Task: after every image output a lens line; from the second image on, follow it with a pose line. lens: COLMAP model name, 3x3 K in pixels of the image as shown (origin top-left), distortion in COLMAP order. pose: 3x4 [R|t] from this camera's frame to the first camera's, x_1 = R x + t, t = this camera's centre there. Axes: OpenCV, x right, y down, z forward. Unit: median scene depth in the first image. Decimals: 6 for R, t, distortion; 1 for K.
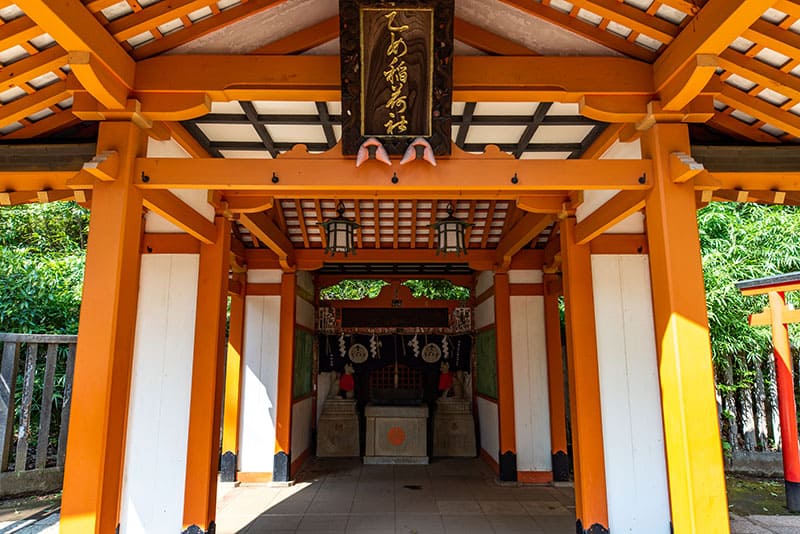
lens RADIAL K [[512.5, 0, 400.0], [0, 512.5, 267.0], [0, 0, 1]] dist [0.017554, -0.000331]
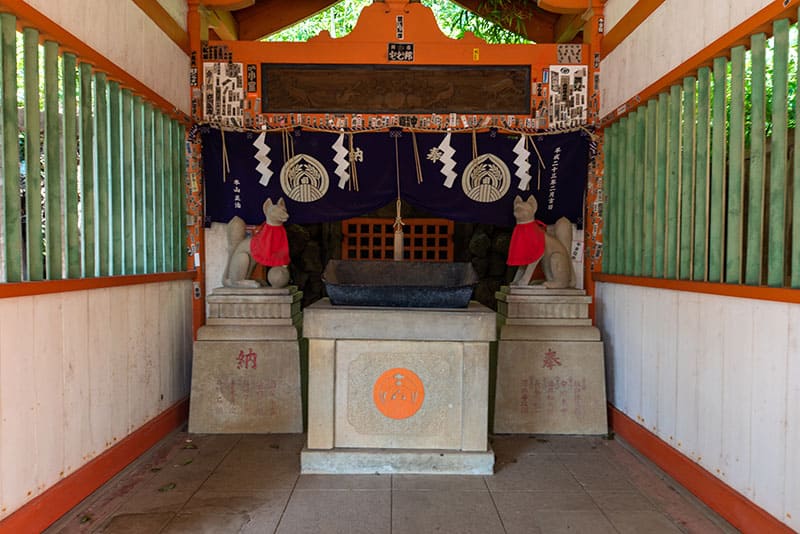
lens RADIAL K [[499.8, 0, 400.0], [0, 499.8, 267.0], [0, 0, 1]] dist [0.005228, 0.004384]
pose [[0.999979, 0.005604, -0.003210, -0.004900], [-0.004858, 0.980221, 0.197849, 0.161757], [0.004255, -0.197829, 0.980227, 0.614481]]
